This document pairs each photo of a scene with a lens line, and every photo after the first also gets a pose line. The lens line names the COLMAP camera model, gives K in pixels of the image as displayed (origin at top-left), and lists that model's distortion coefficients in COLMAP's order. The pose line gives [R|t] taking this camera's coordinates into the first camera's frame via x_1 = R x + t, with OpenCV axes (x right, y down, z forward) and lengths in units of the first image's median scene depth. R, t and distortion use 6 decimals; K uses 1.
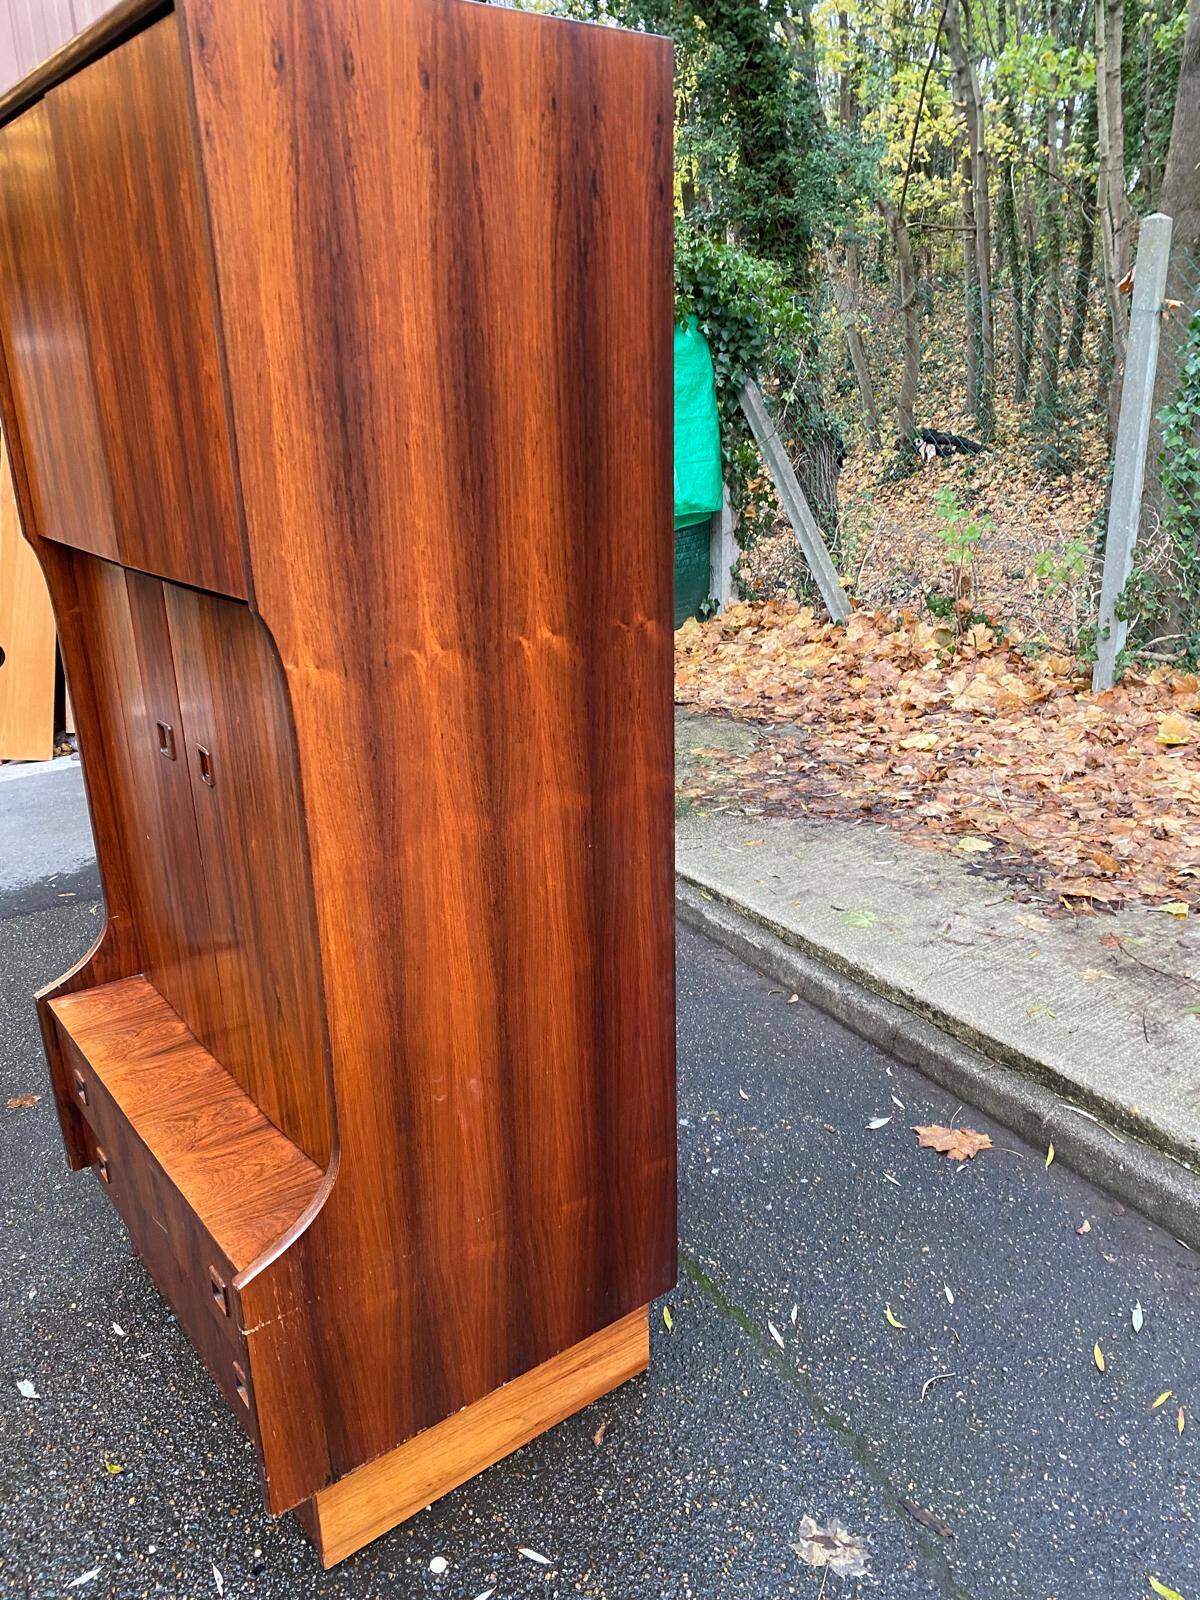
lens RADIAL K [[1212.2, 0, 609.8], [0, 1212.2, 803.7], [0, 0, 1]] dist [0.023248, -0.024888]
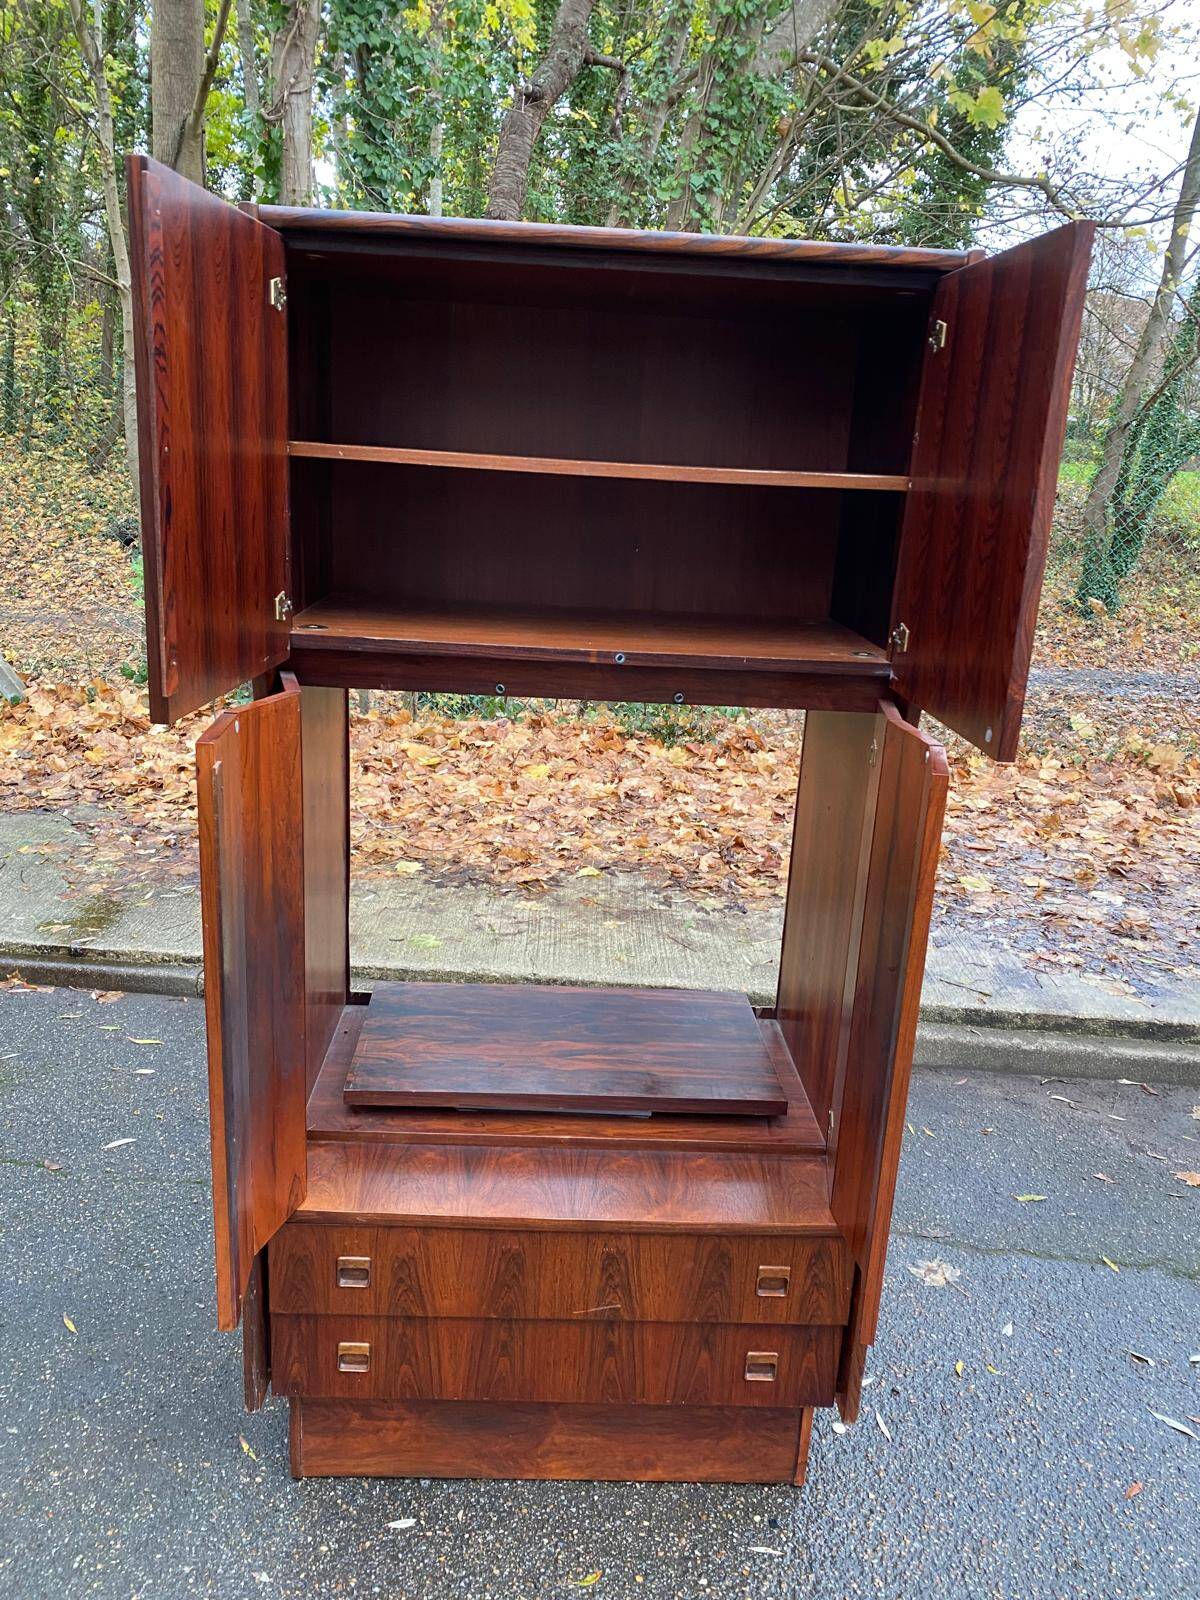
lens RADIAL K [[1212.2, 0, 592.8], [0, 1212.2, 795.9], [0, 0, 1]] dist [0.023248, -0.024888]
pose [[0.583422, -0.167626, 0.794682, -0.738594], [0.204748, 0.977222, 0.055812, -0.088966], [-0.785937, 0.130148, 0.604454, 0.216573]]
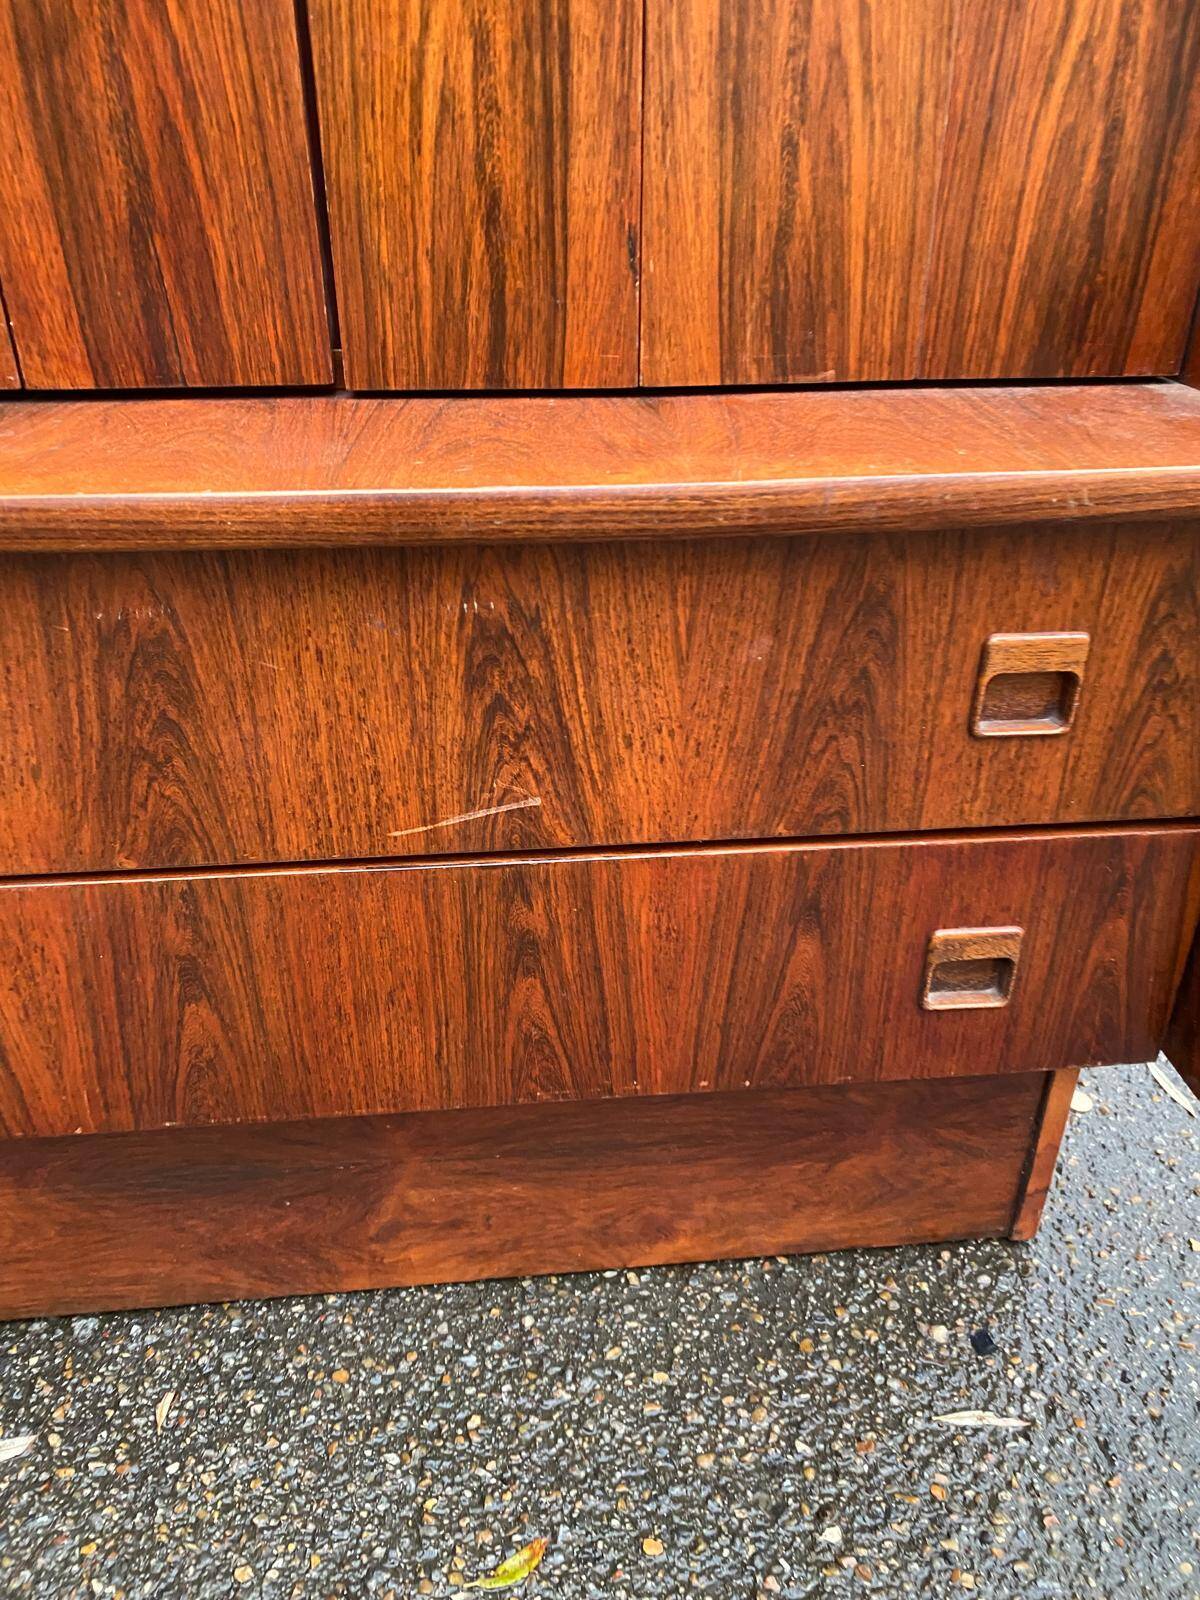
lens RADIAL K [[1212.2, 0, 615.1], [0, 1212.2, 800.3], [0, 0, 1]] dist [0.023248, -0.024888]
pose [[0.522678, -0.397305, 0.754292, -0.385564], [0.261163, 0.916851, 0.301959, 0.169076], [-0.811543, 0.039166, 0.582979, 0.521952]]
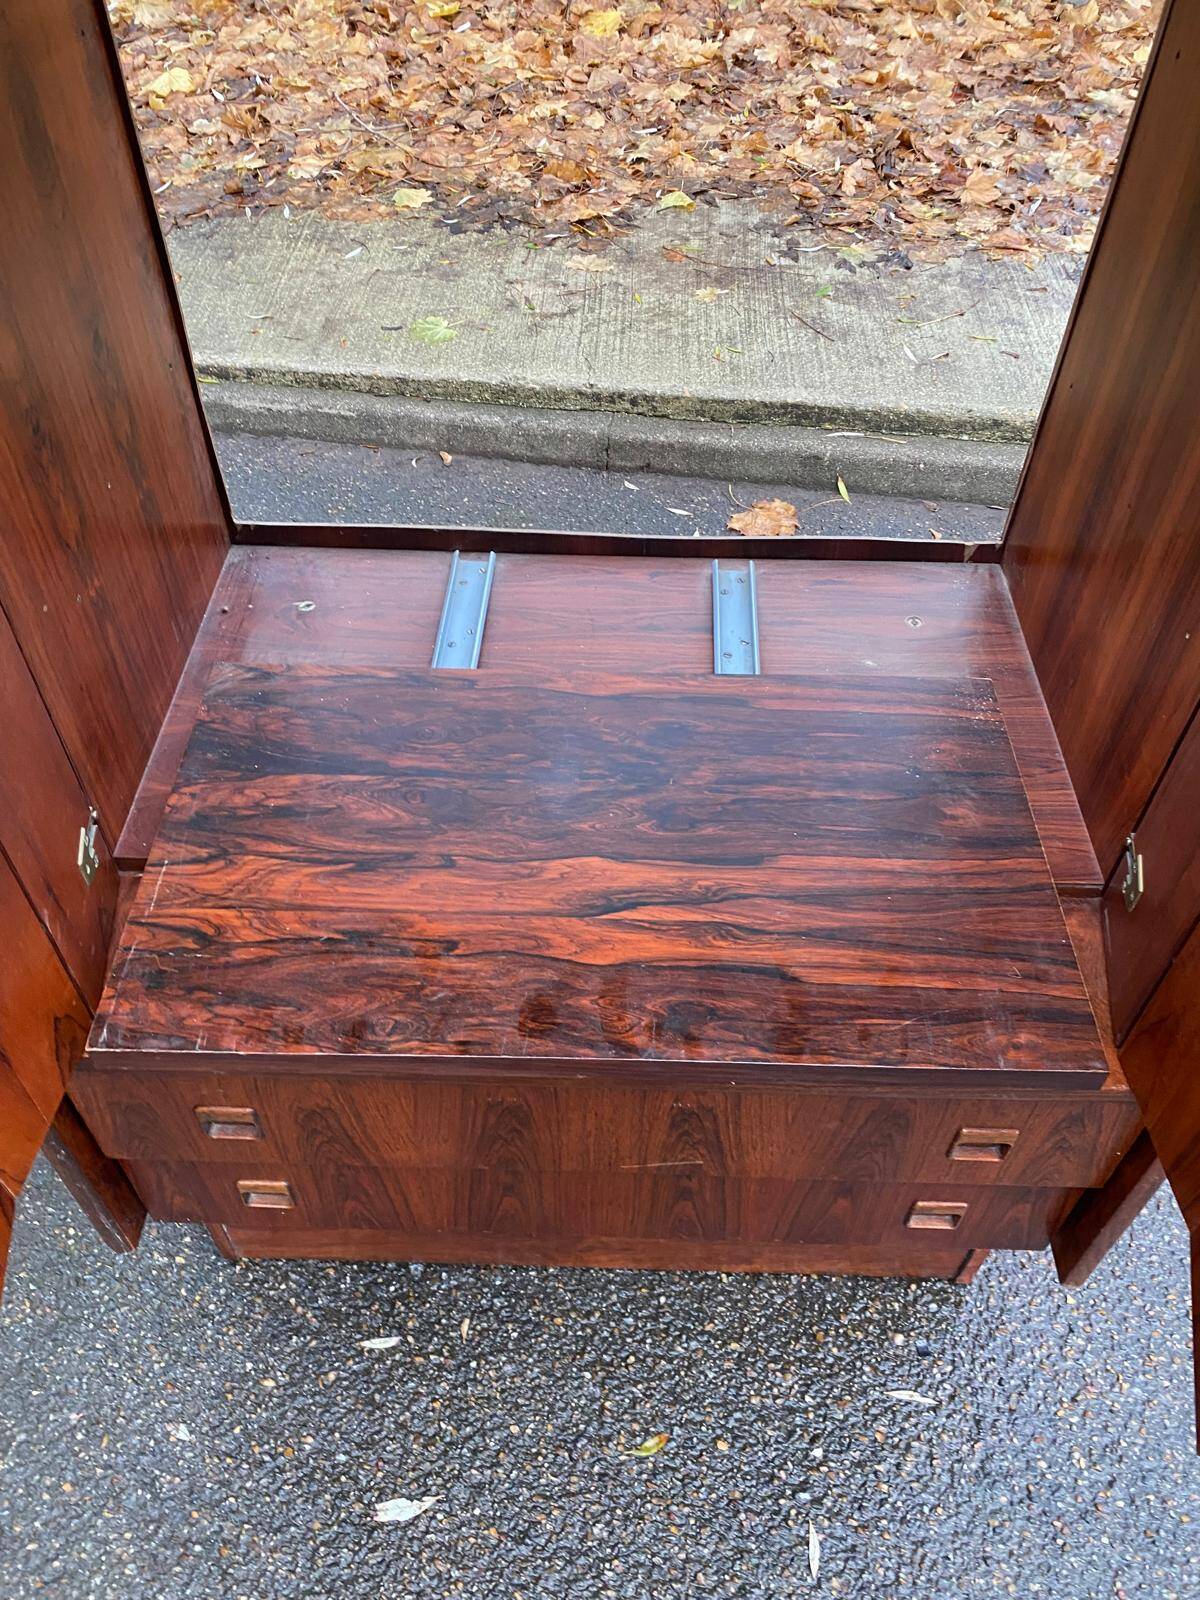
lens RADIAL K [[1212.2, 0, 590.0], [0, 1212.2, 795.3], [0, 0, 1]] dist [0.023248, -0.024888]
pose [[0.633071, -0.551420, 0.543283, -0.405875], [0.234689, 0.805522, 0.544110, -0.083497], [-0.737660, -0.216958, 0.639365, 0.456806]]
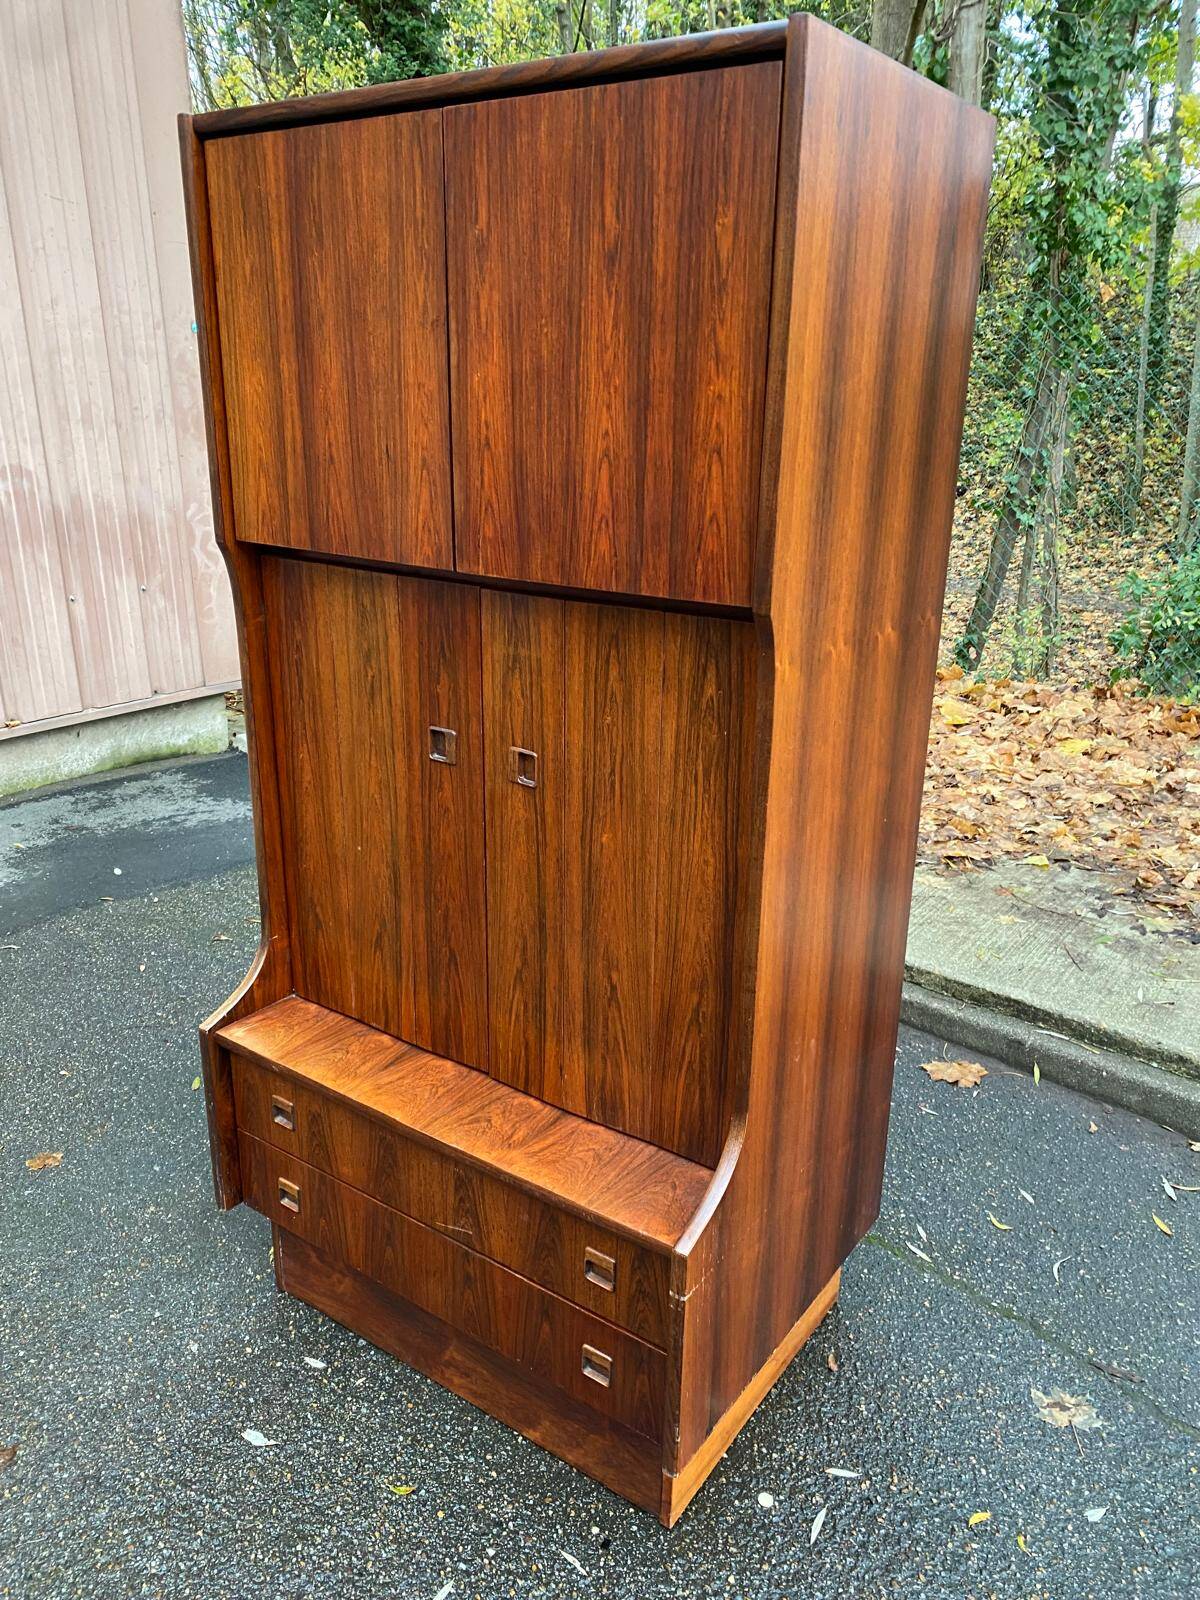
lens RADIAL K [[1212.2, 0, 598.1], [0, 1212.2, 796.8], [0, 0, 1]] dist [0.023248, -0.024888]
pose [[0.954716, -0.059714, 0.291465, -0.346275], [0.062461, 0.998047, -0.000119, -0.001233], [-0.290889, 0.018319, 0.956581, 0.003395]]
